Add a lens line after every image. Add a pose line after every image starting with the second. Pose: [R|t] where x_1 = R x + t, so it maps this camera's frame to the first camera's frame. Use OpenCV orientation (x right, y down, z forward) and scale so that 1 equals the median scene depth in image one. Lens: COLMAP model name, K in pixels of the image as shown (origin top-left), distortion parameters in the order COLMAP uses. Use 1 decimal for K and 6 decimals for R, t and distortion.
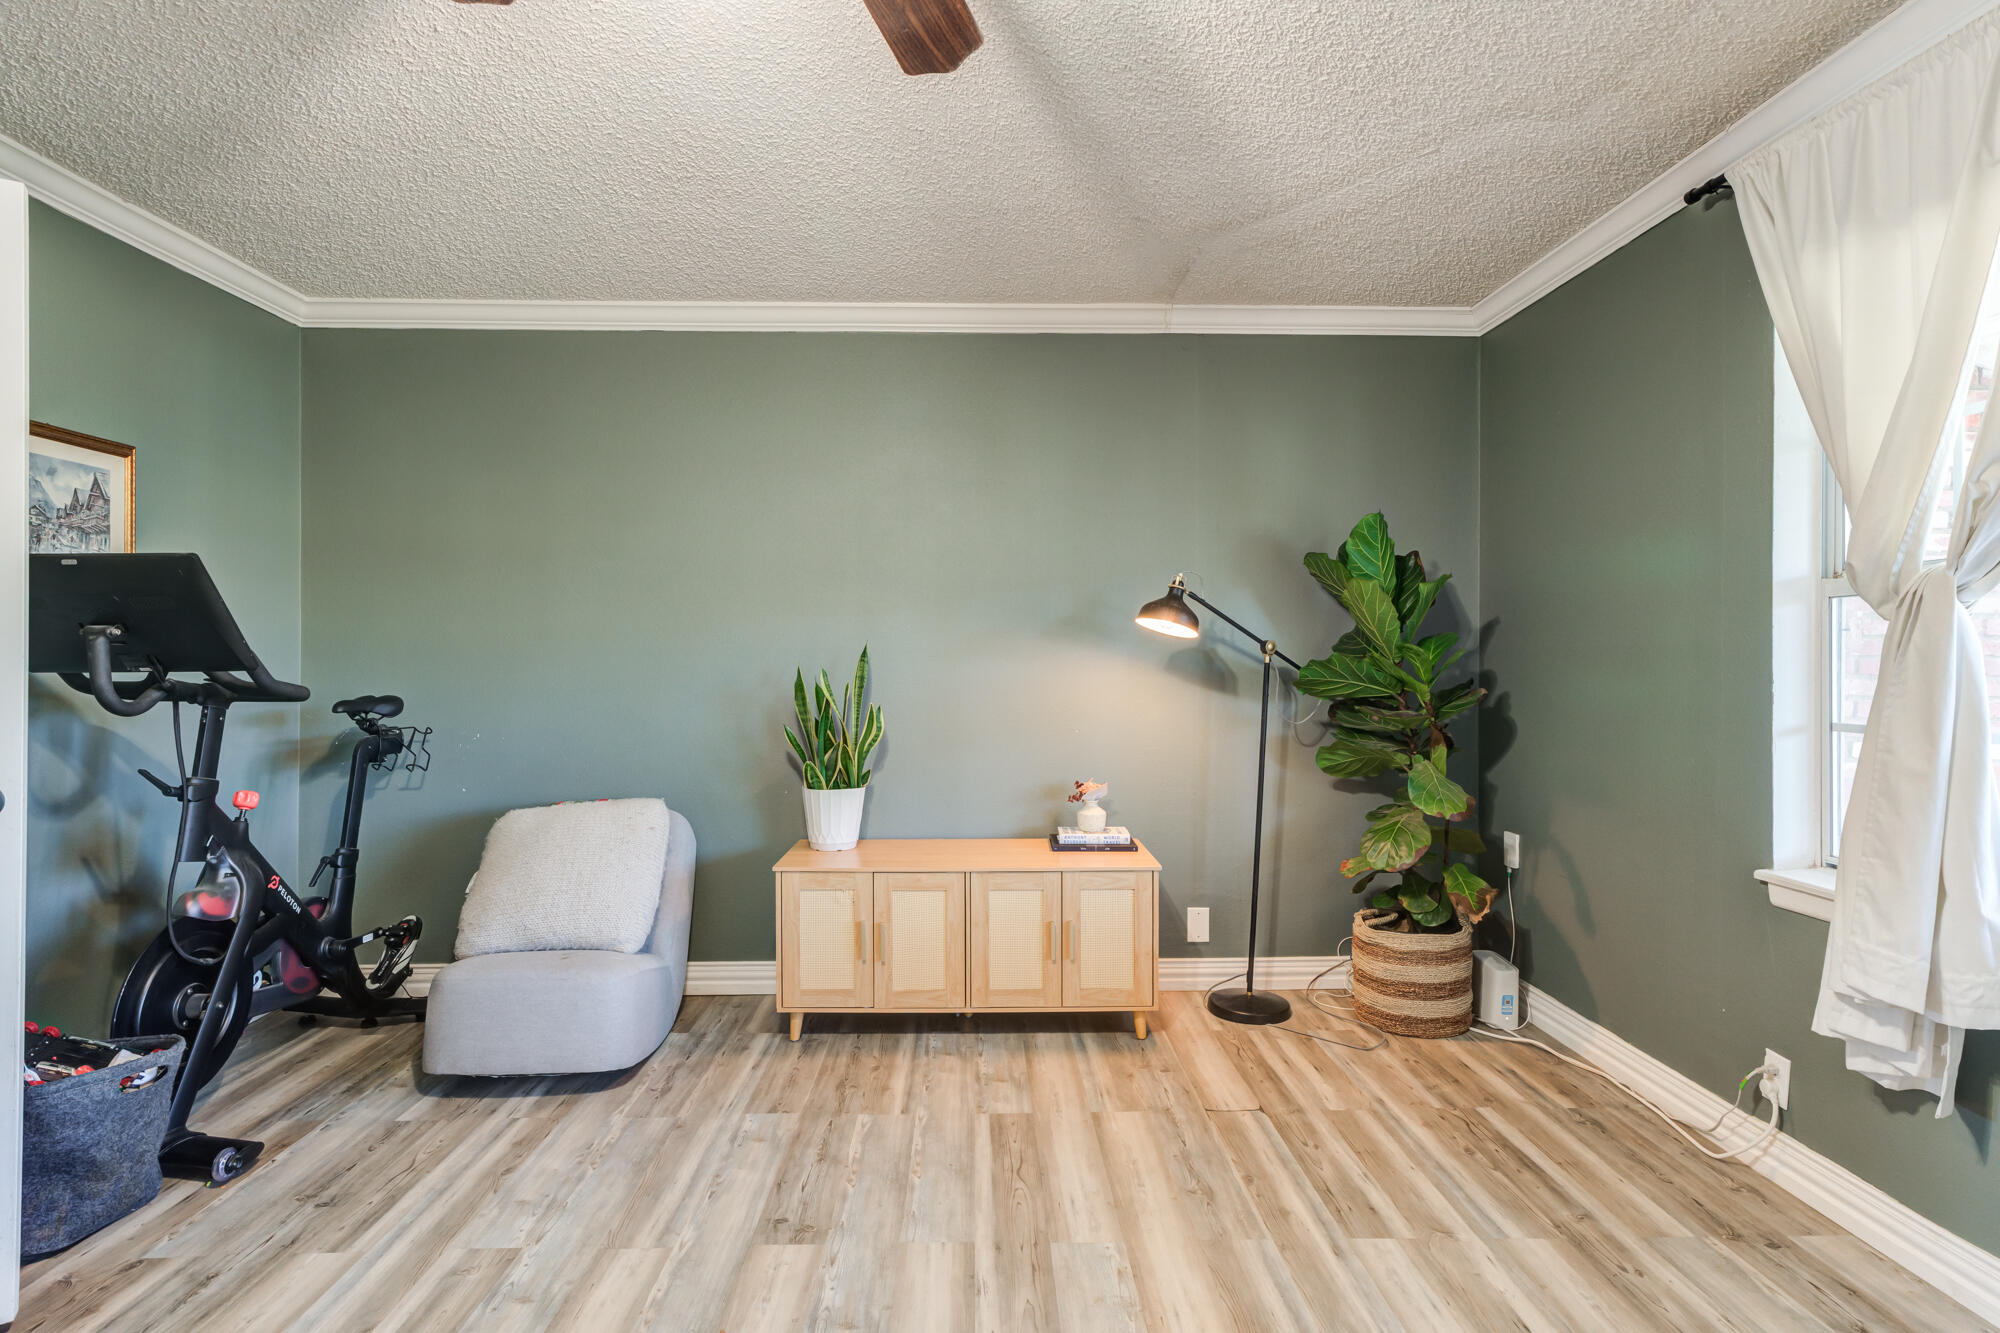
lens RADIAL K [[1044.1, 0, 1000.0], [0, 1044.1, 666.5], [0, 0, 1]] dist [0.001014, 0.000589]
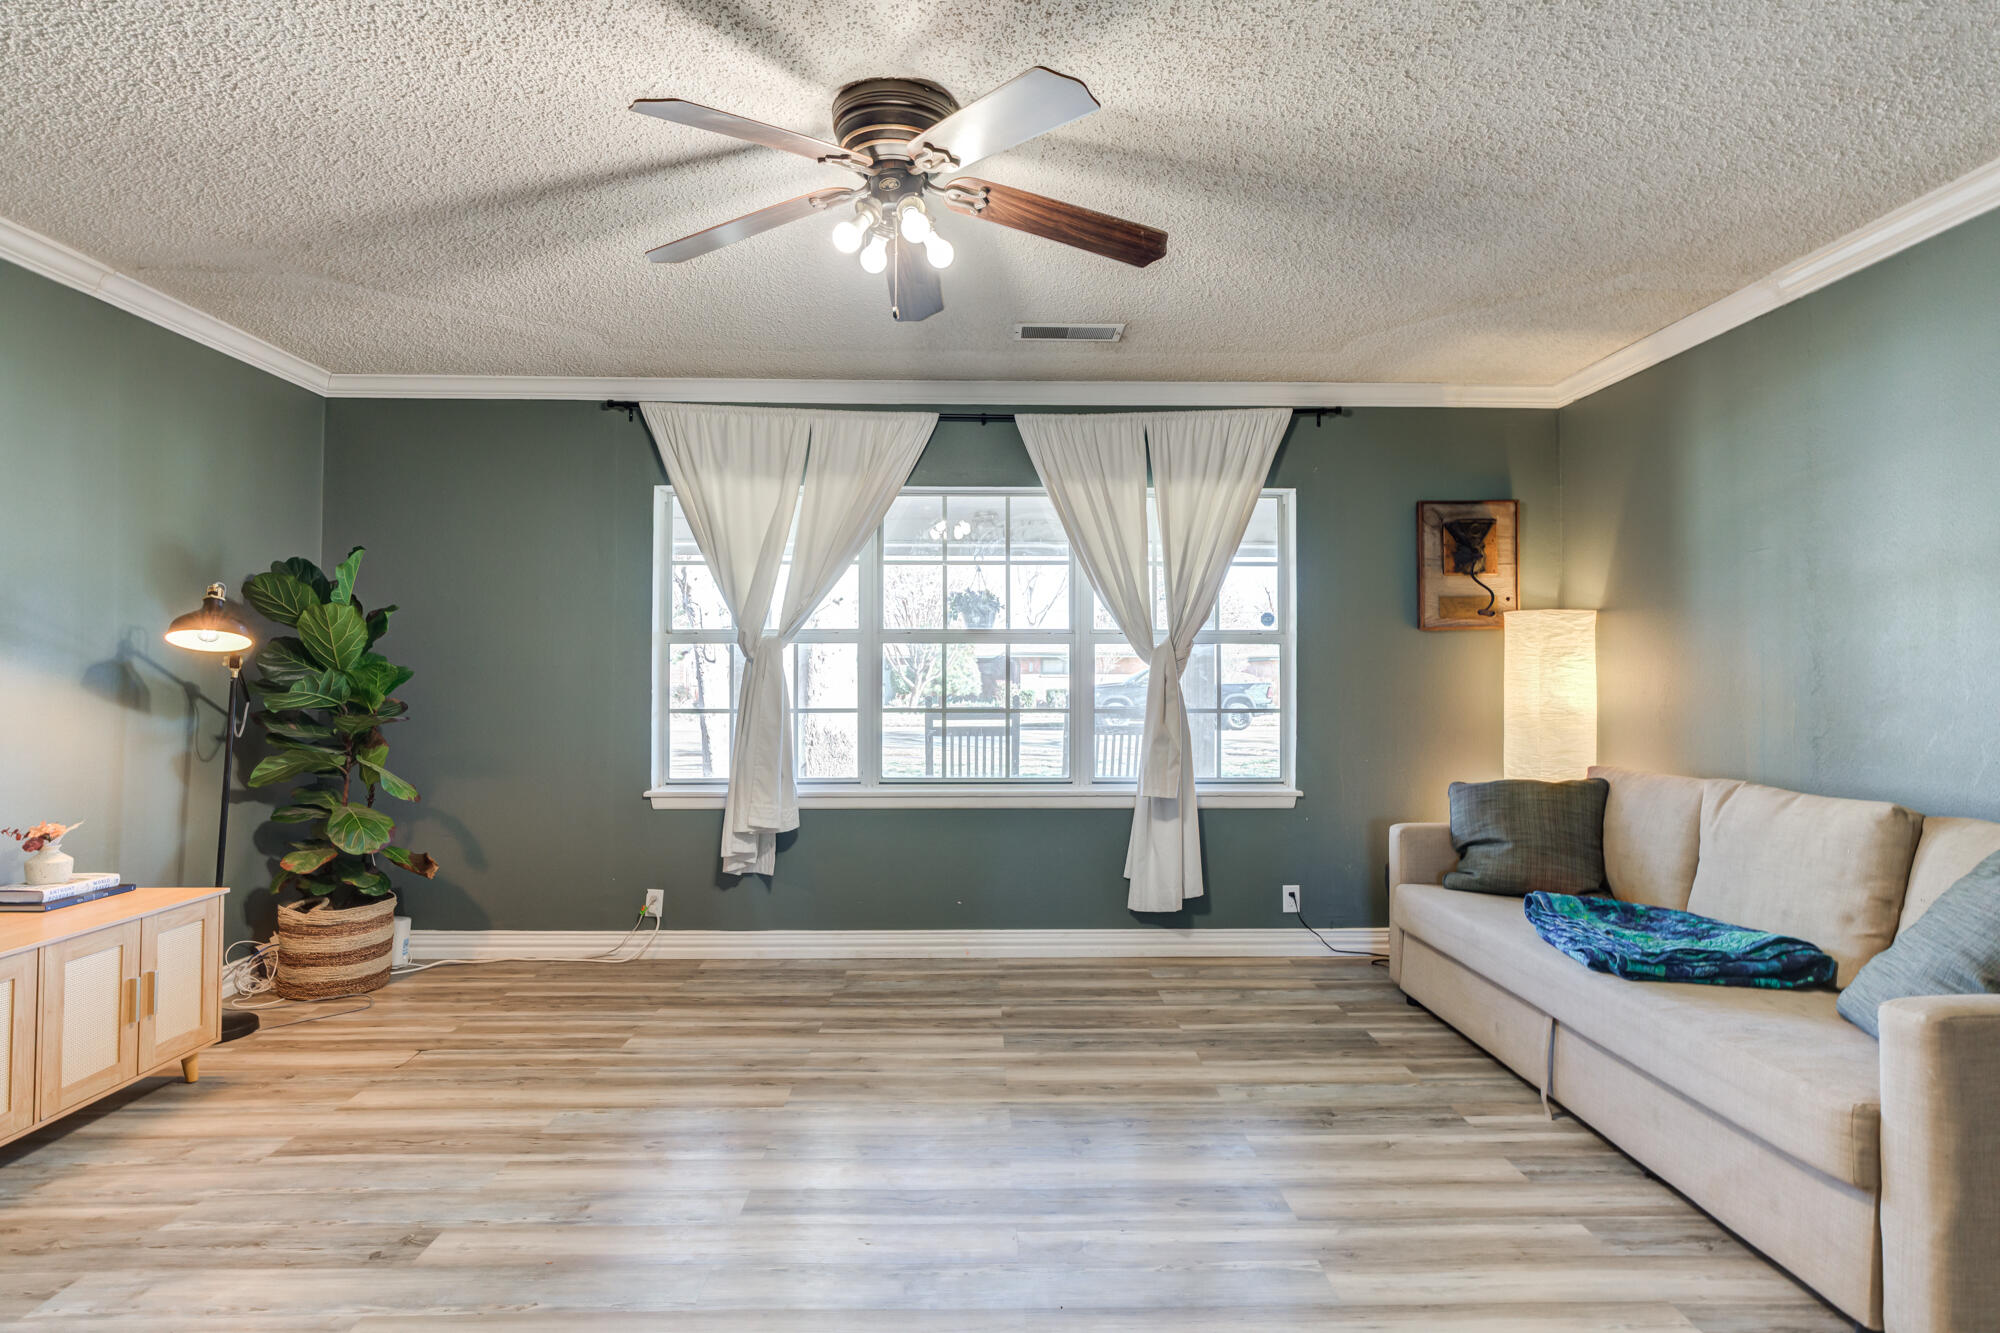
lens RADIAL K [[1058.5, 0, 1000.0], [0, 1058.5, 666.5], [0, 0, 1]] dist [-0.052357, 0.024270]
pose [[-0.013713, 0.011617, 0.999838, -0.987767], [0.005340, 0.999919, -0.011544, 0.002516], [-0.999892, 0.005181, -0.013774, 0.366278]]
